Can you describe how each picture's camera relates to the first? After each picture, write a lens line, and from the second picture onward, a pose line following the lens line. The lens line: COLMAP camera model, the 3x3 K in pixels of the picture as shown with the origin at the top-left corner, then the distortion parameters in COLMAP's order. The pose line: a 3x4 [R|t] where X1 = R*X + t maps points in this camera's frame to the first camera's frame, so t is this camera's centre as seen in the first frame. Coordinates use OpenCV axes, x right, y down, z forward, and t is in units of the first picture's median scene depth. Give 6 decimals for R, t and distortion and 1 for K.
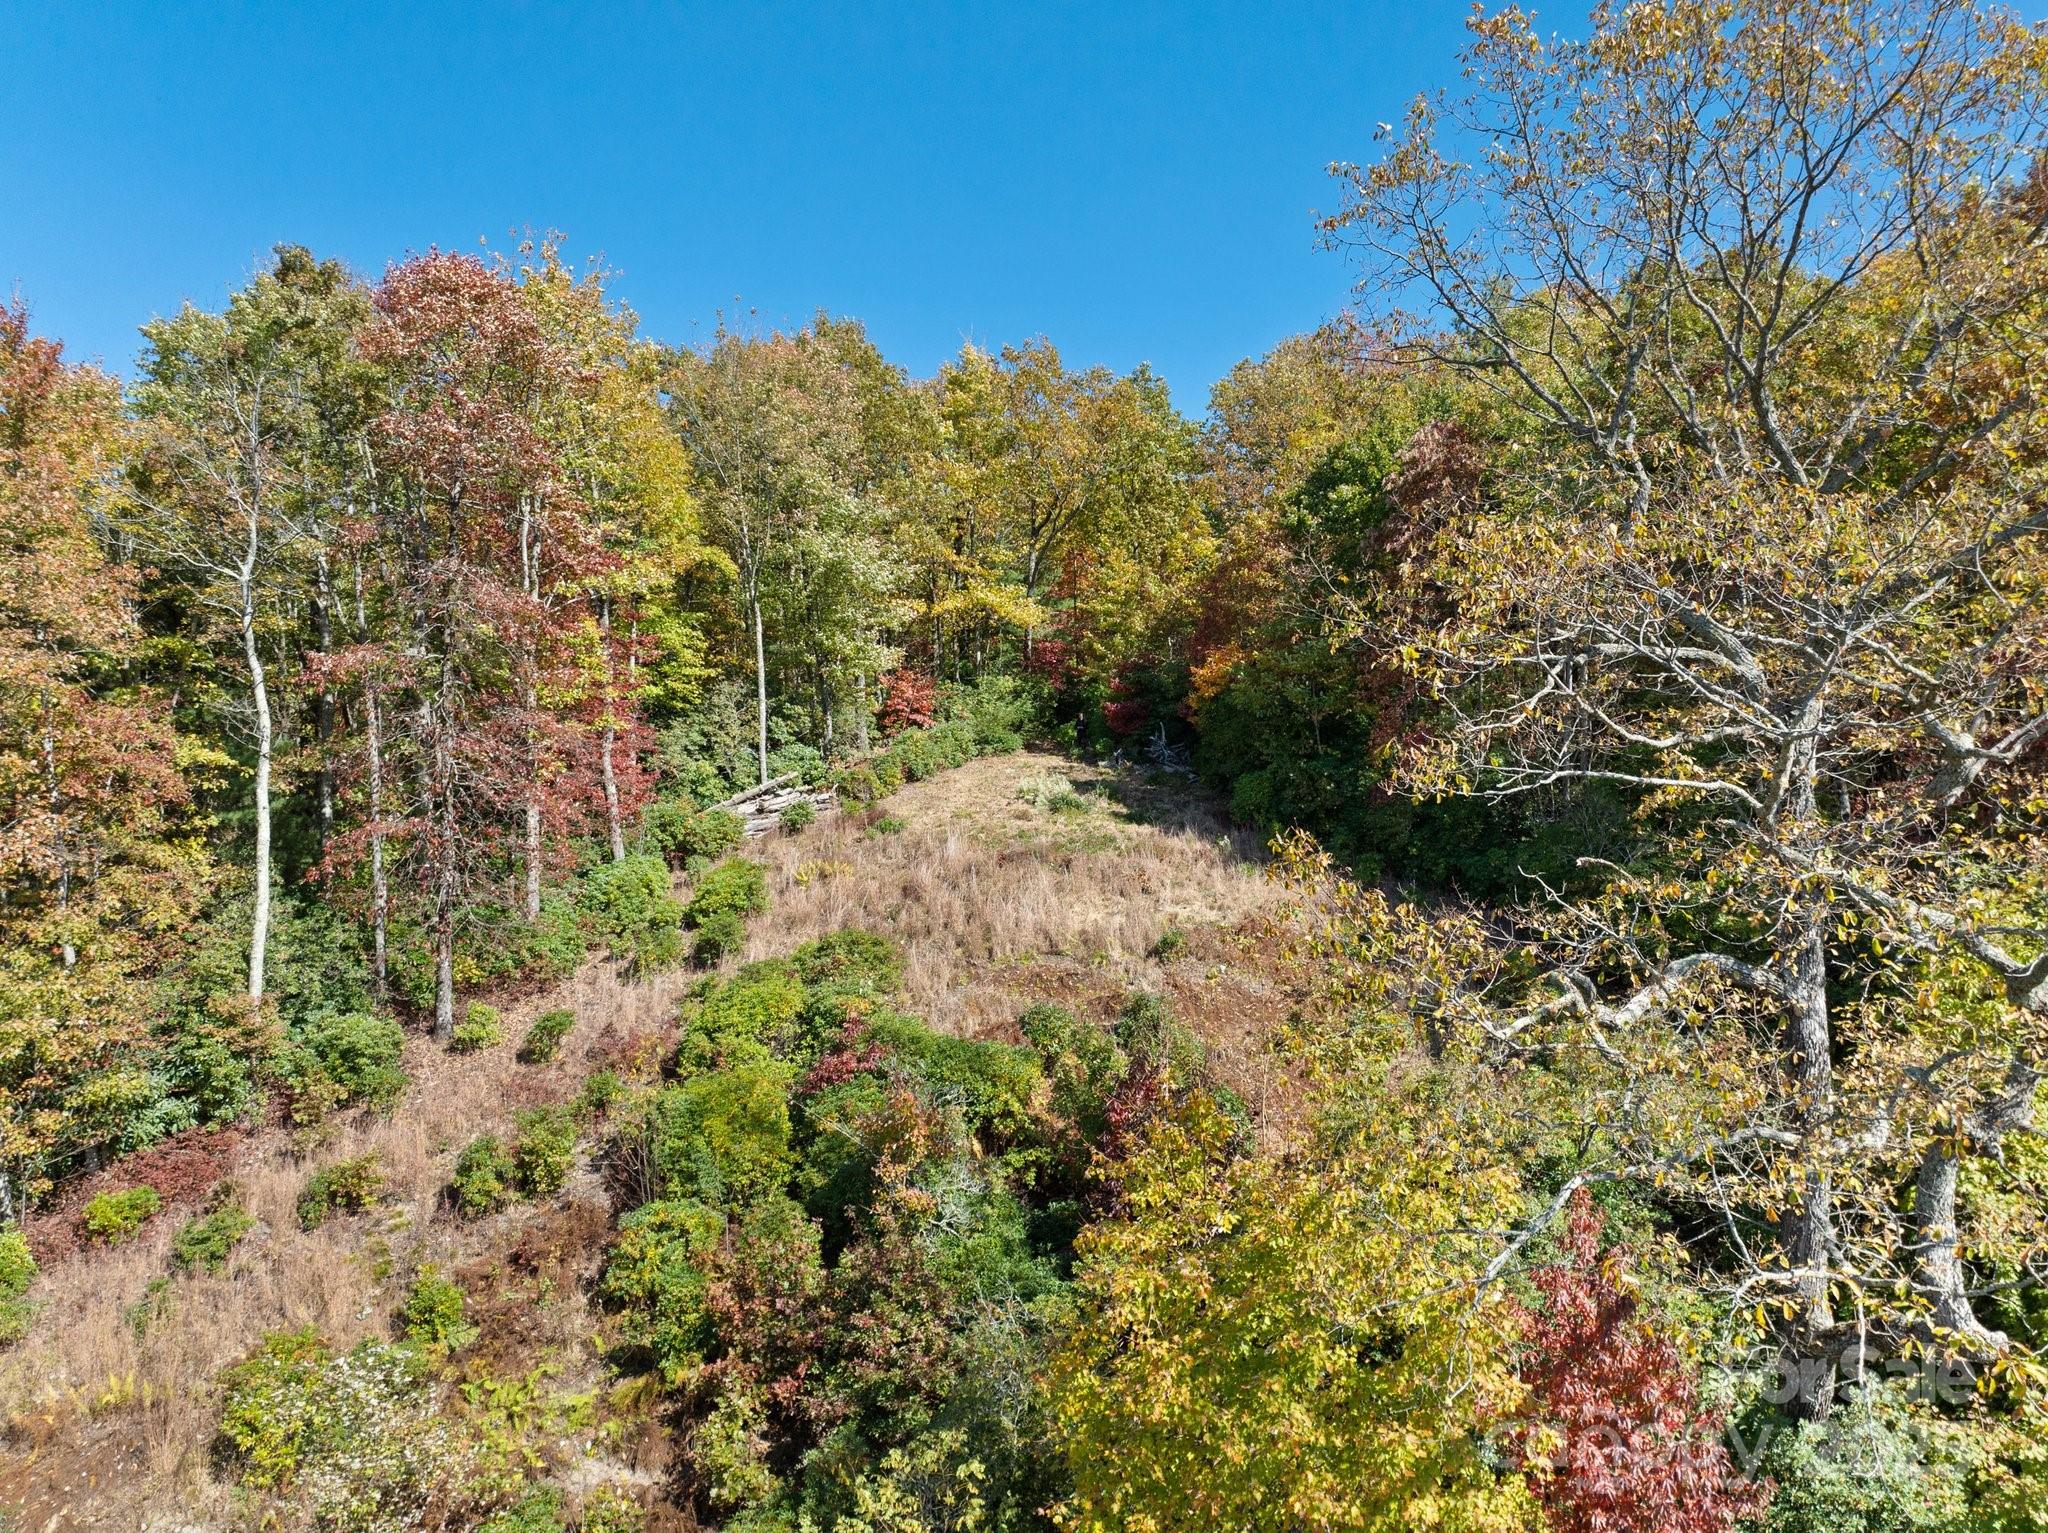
lens RADIAL K [[1434.4, 0, 1016.8], [0, 1434.4, 776.1], [0, 0, 1]] dist [-0.030964, -0.005486]
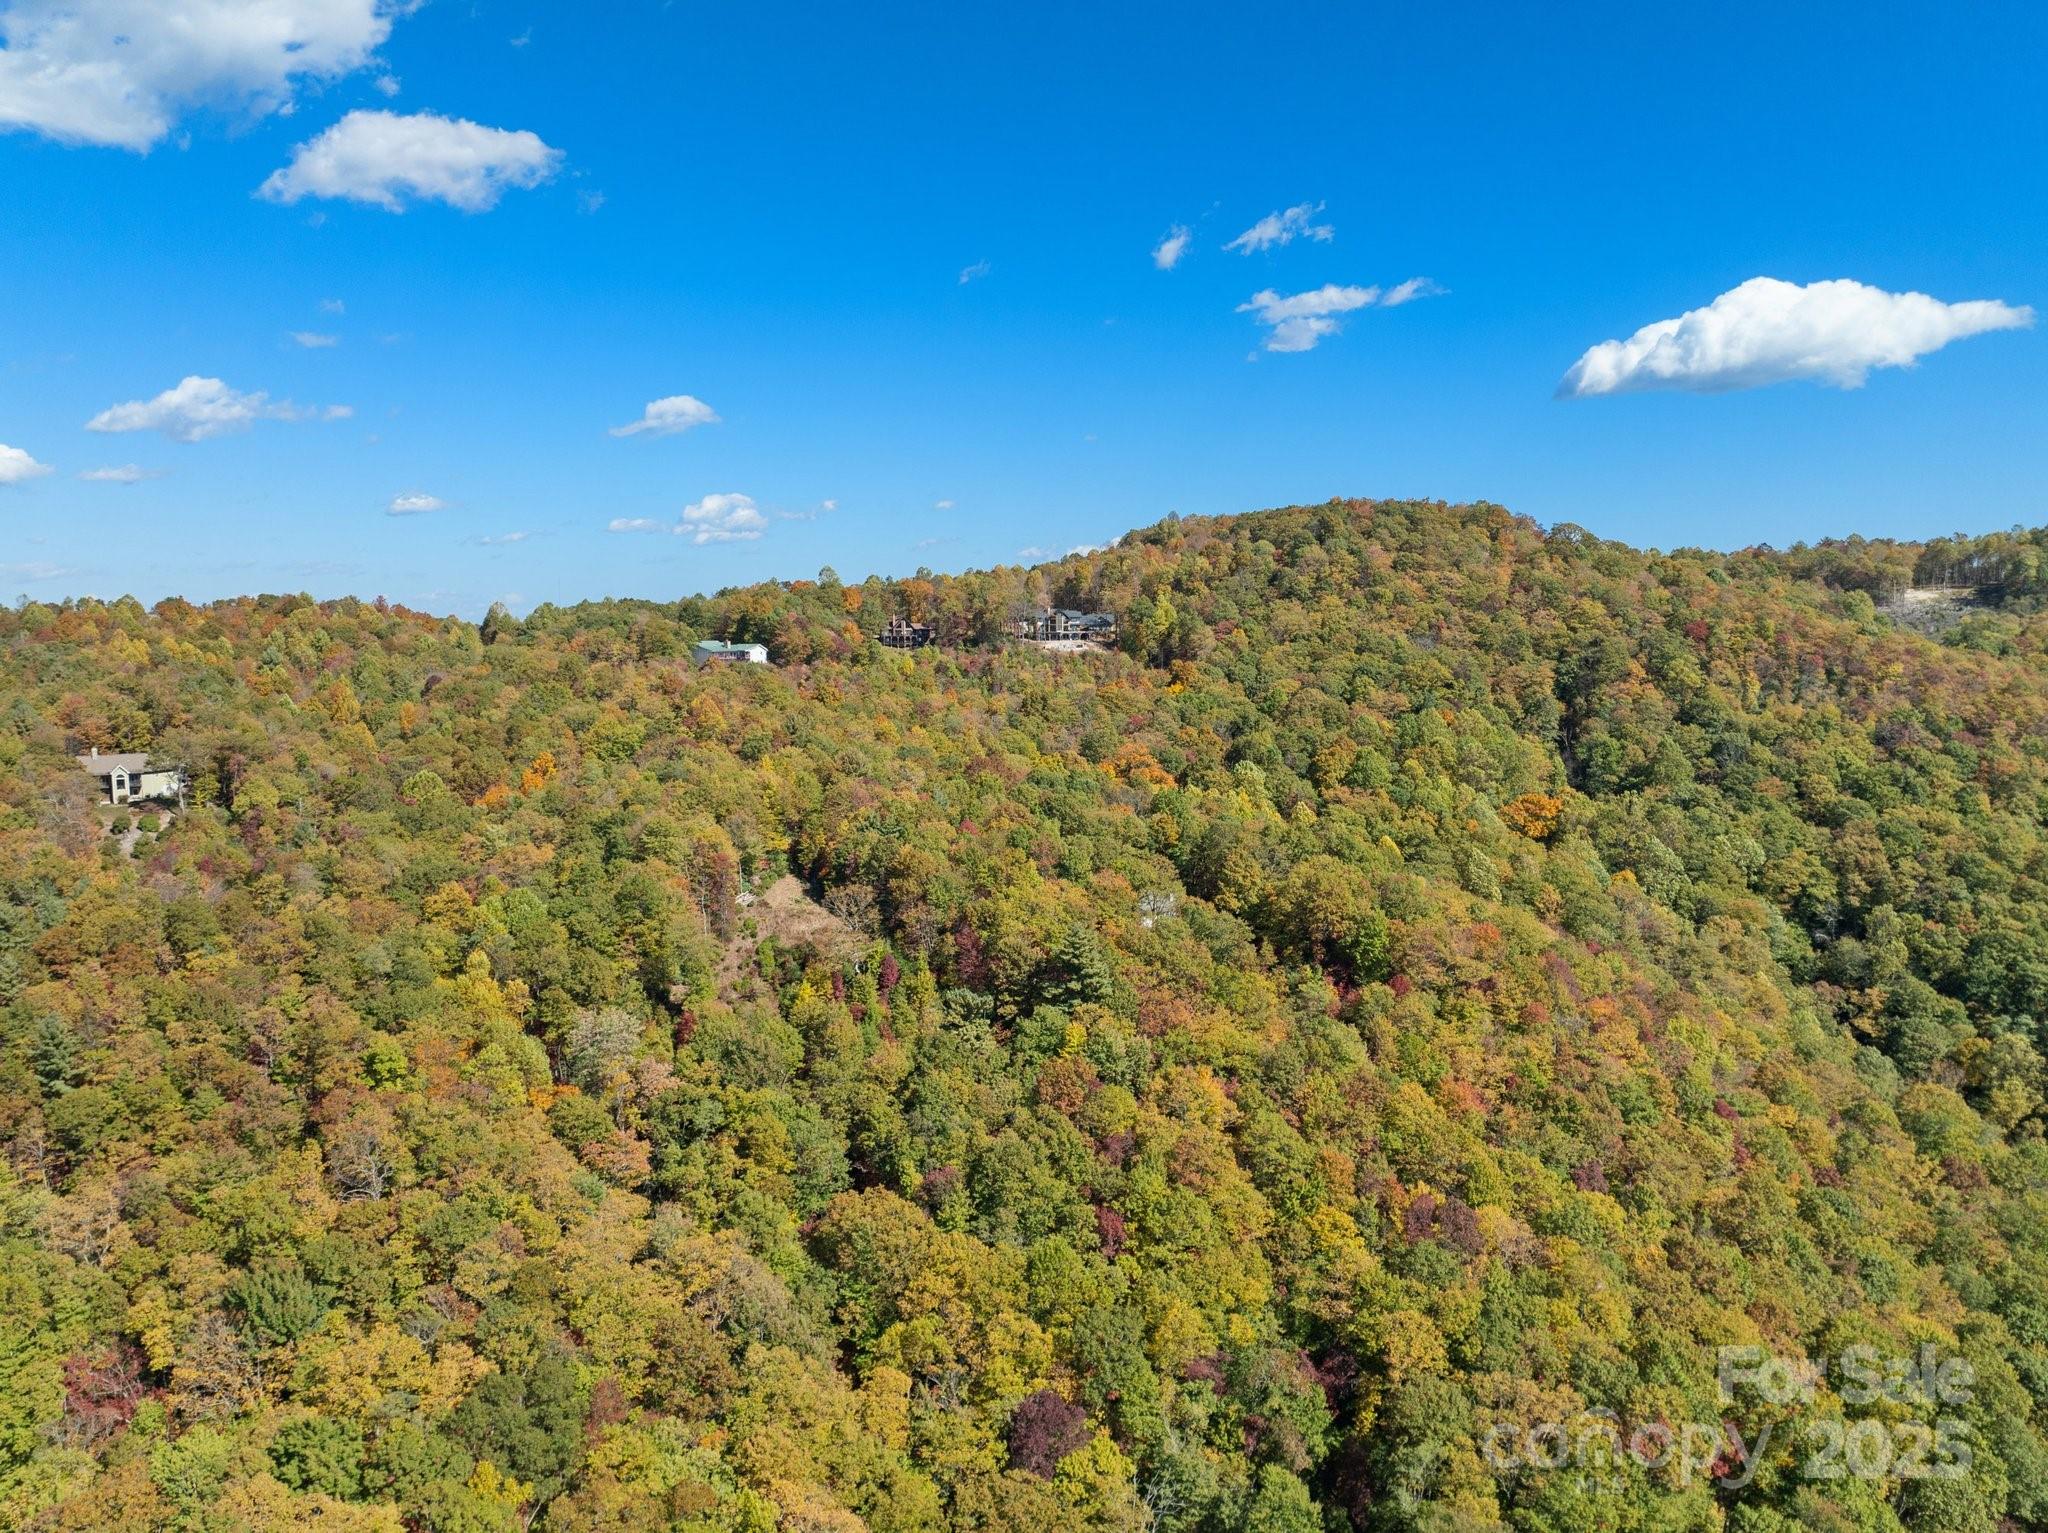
lens RADIAL K [[1434.4, 0, 1034.8], [0, 1434.4, 771.4], [0, 0, 1]] dist [-0.030964, -0.005486]
pose [[0.972691, -0.020613, 0.231187, -0.517458], [-0.019428, 0.985322, 0.169594, -2.128043], [-0.231289, -0.169454, 0.958014, -6.719208]]
